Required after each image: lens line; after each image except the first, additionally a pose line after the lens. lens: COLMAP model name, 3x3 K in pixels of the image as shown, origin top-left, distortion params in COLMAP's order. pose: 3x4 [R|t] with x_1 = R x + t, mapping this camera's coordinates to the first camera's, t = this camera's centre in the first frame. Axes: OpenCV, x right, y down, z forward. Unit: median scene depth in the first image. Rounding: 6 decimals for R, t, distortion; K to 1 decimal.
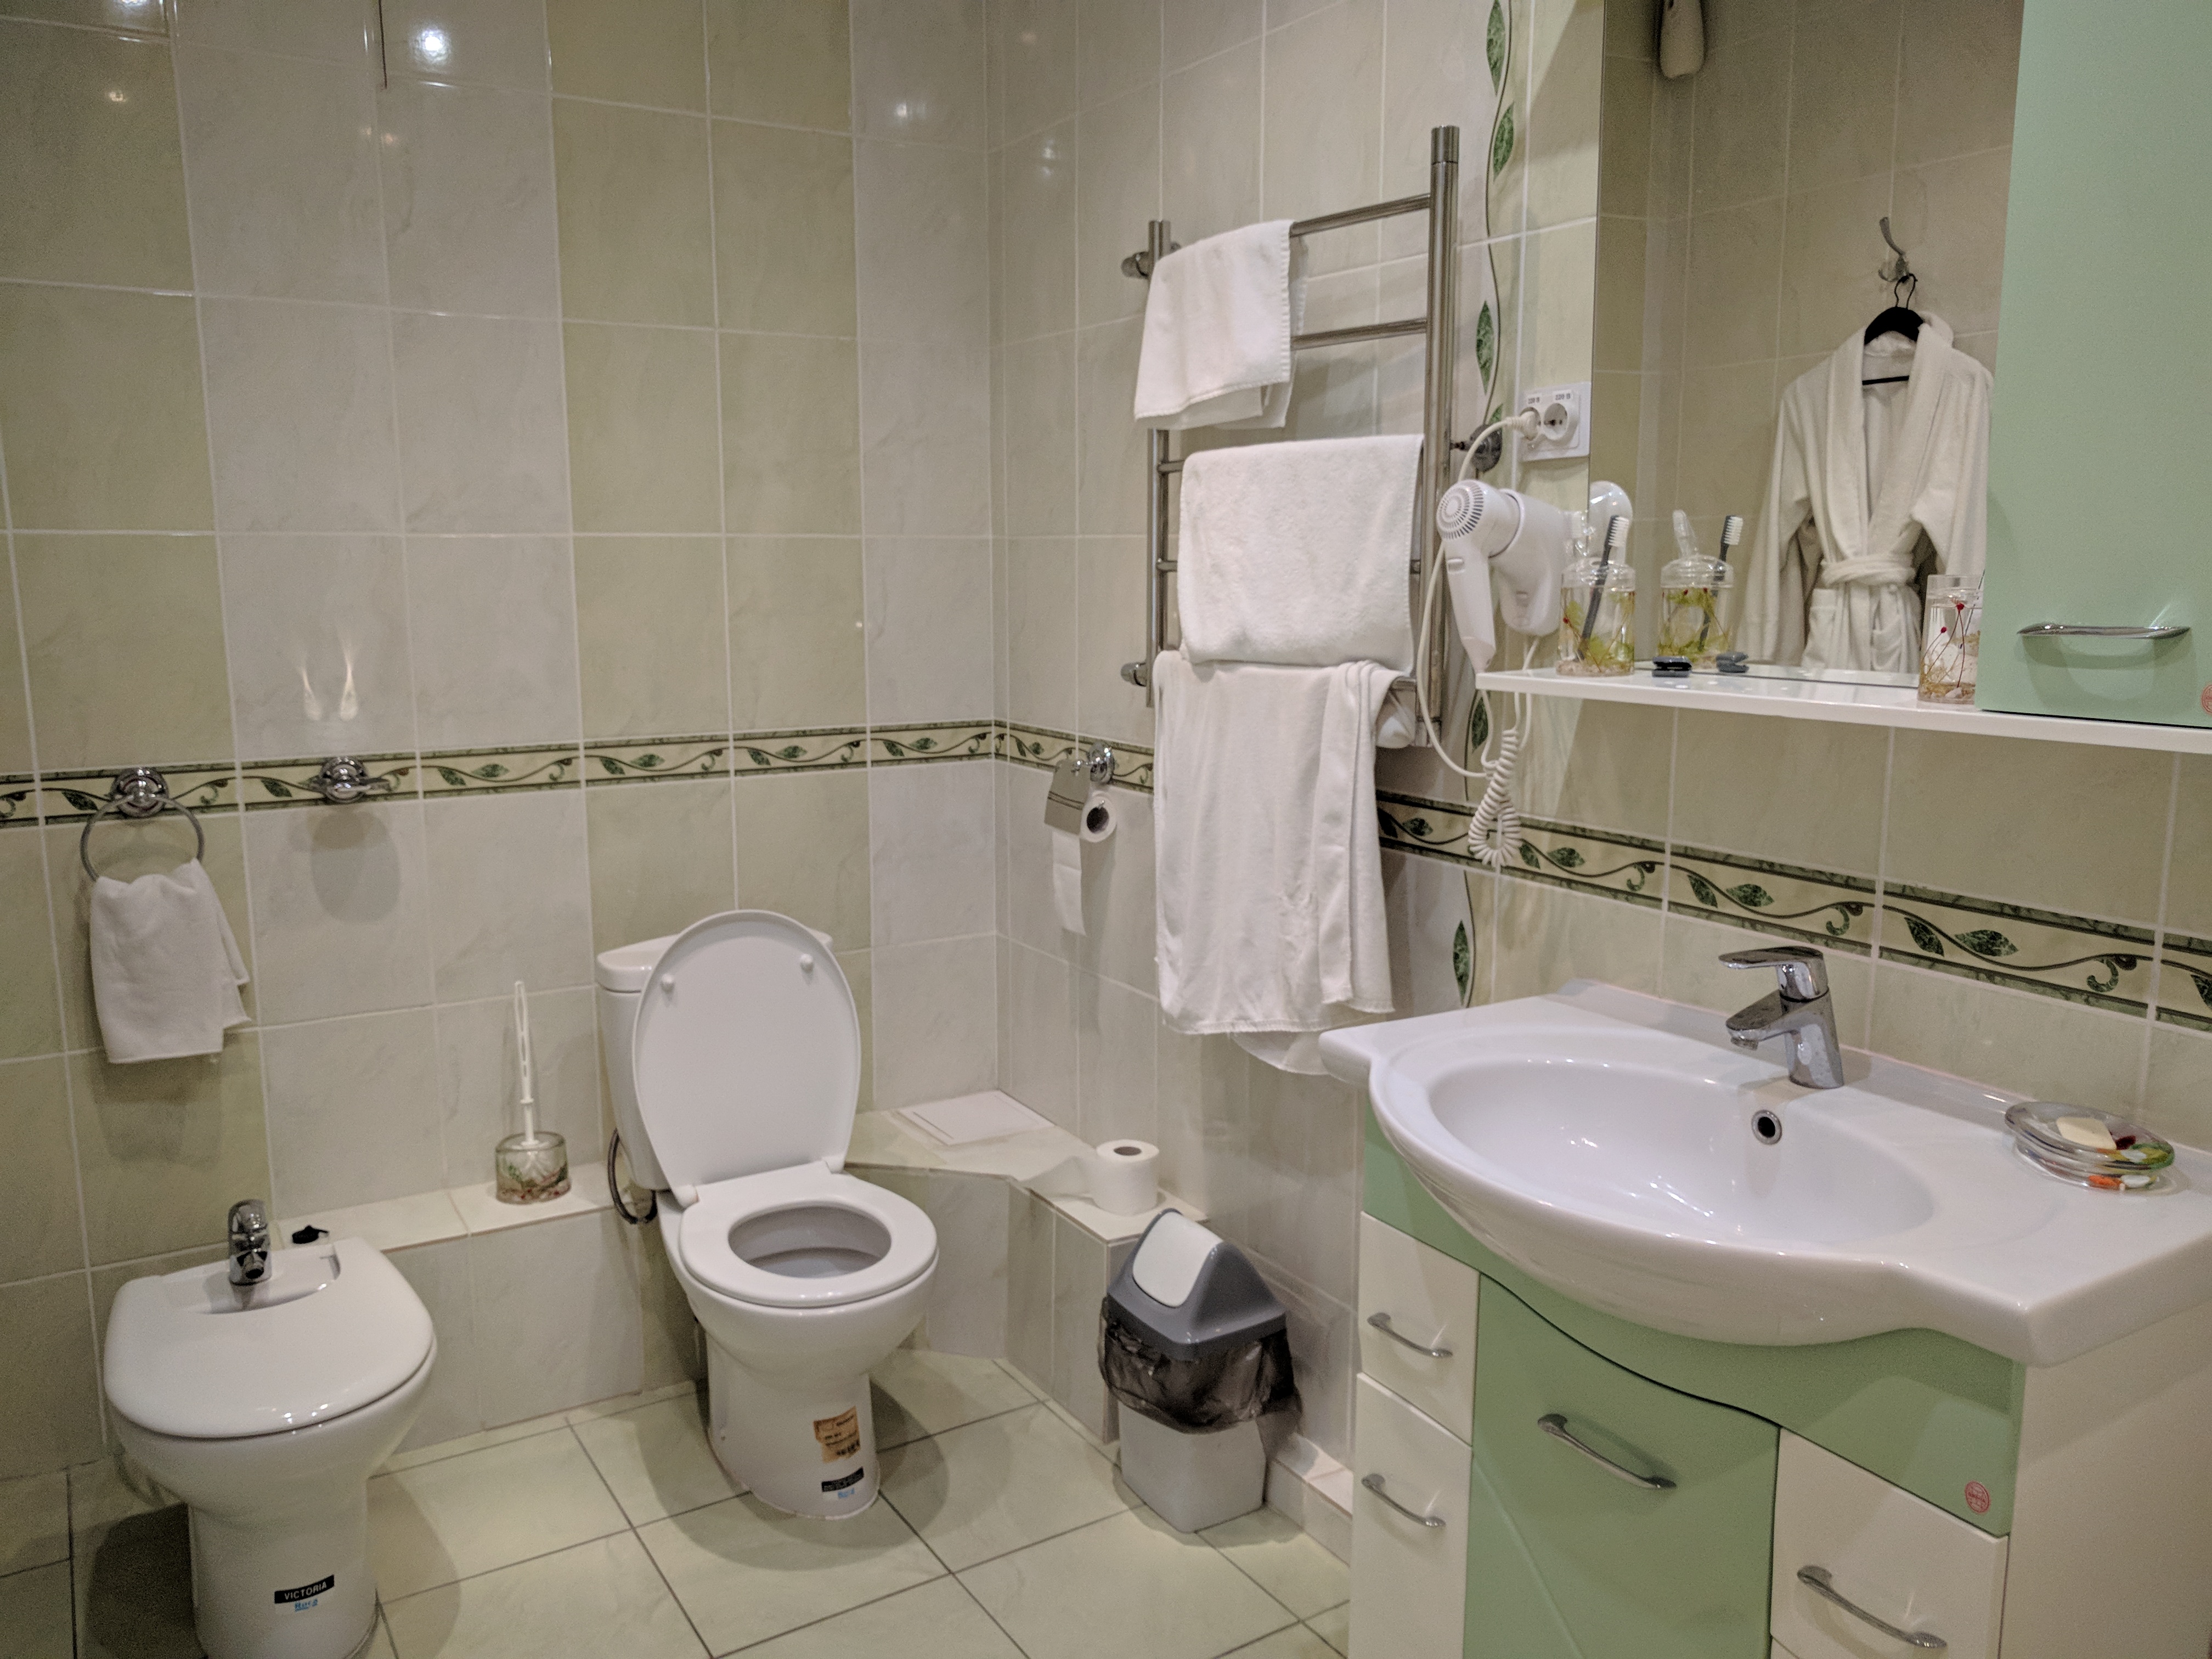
lens RADIAL K [[1787.3, 0, 1106.0], [0, 1787.3, 829.5], [0, 0, 1]] dist [0.065679, 0.001188]
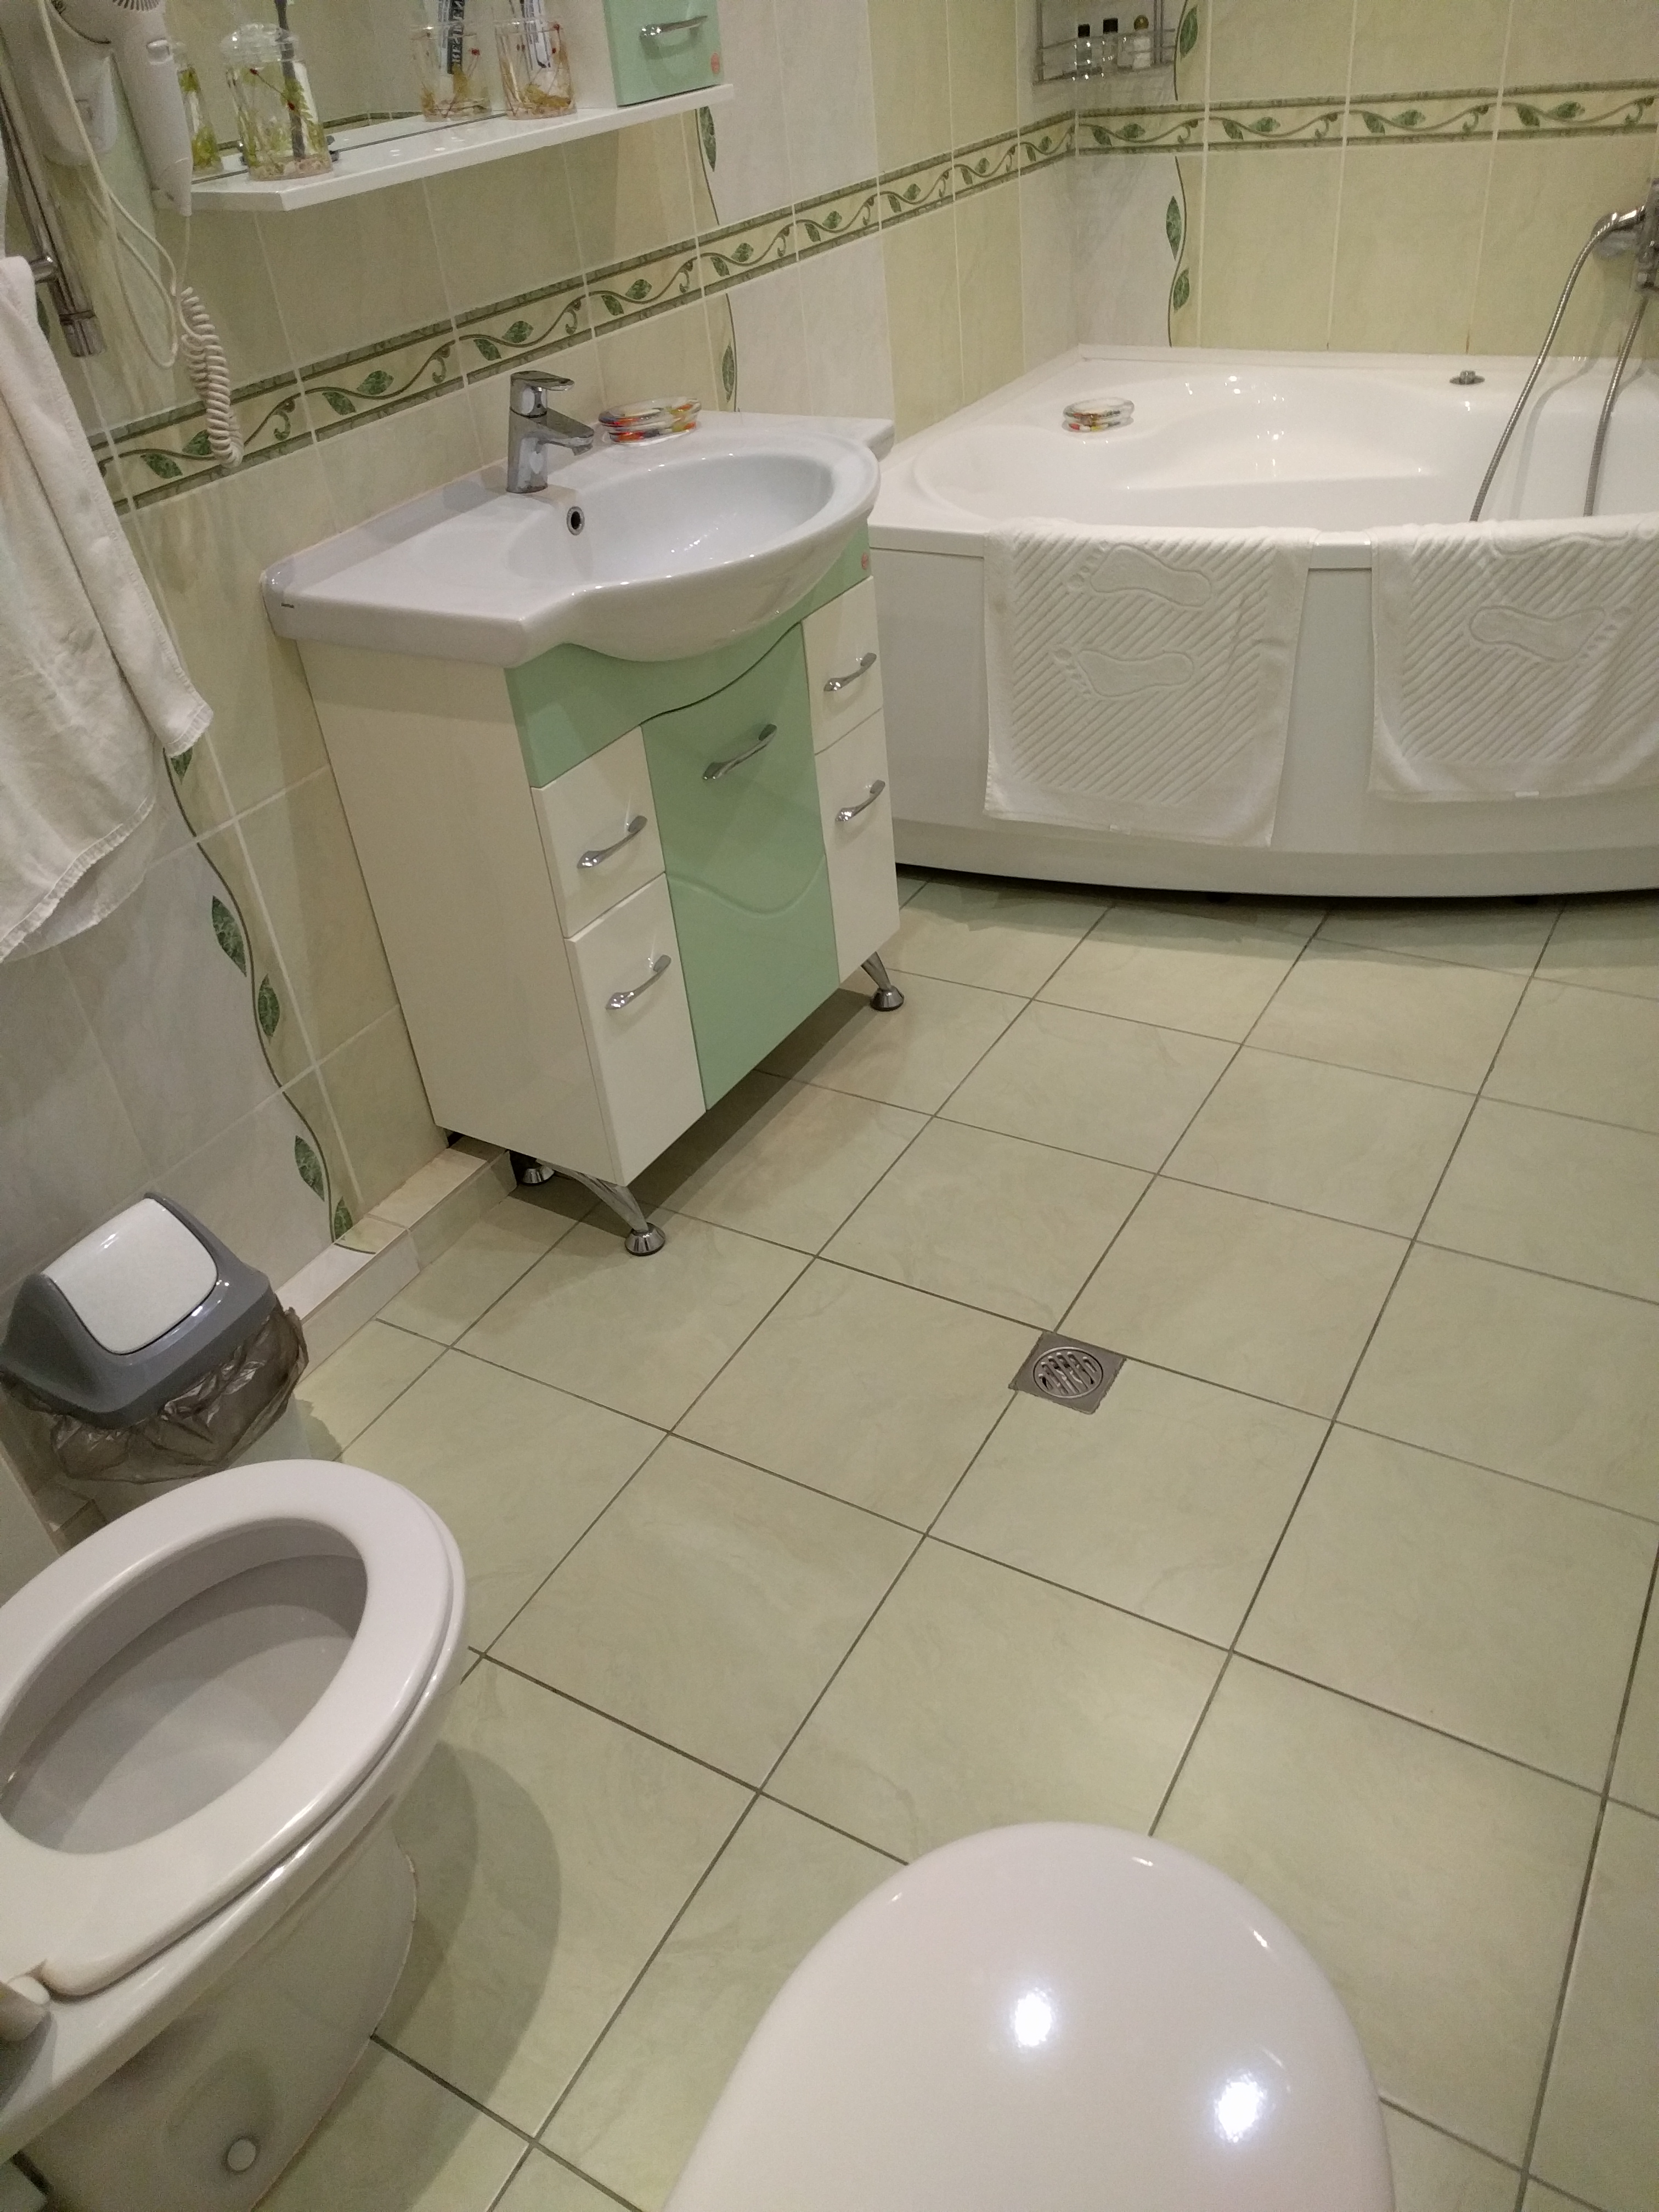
lens RADIAL K [[1648.1, 0, 829.5], [0, 1648.1, 1106.0], [0, 0, 1]] dist [0.009914, 0.003978]
pose [[-0.477589, -0.467257, 0.744029, -0.729814], [0.237938, 0.746417, 0.621488, -0.195478], [-0.845751, 0.473848, -0.245303, 1.231576]]
